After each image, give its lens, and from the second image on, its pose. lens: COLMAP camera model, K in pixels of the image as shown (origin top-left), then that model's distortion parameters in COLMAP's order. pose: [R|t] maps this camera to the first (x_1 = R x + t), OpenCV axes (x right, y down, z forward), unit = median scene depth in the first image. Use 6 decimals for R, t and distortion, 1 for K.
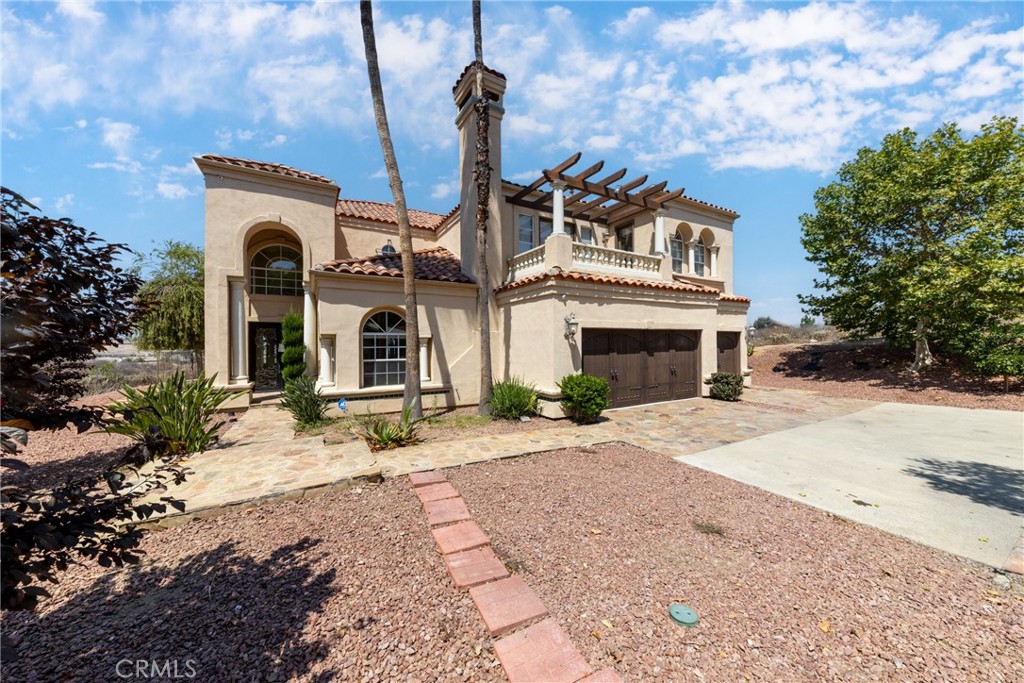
lens RADIAL K [[356.7, 0, 510.5], [0, 356.7, 340.1], [0, 0, 1]] dist [0.002304, 0.000330]
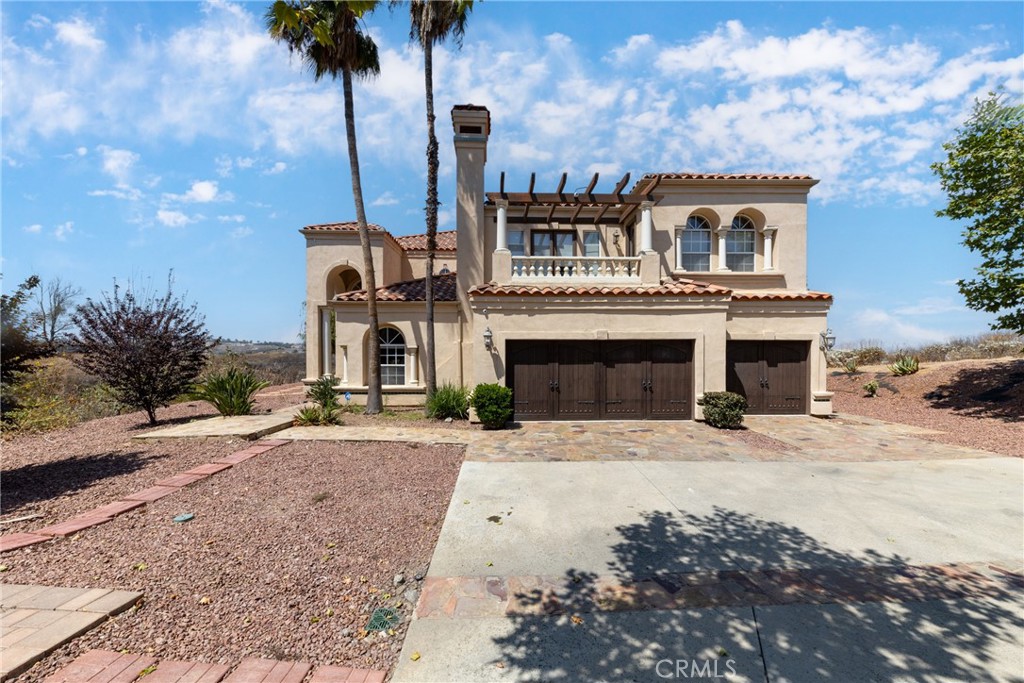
lens RADIAL K [[356.7, 0, 488.5], [0, 356.7, 352.2], [0, 0, 1]] dist [0.002304, 0.000330]
pose [[0.875833, 0.008010, -0.482547, 0.525910], [-0.002998, 0.999933, 0.011157, -0.006653], [0.482605, -0.008325, 0.875799, 0.046686]]
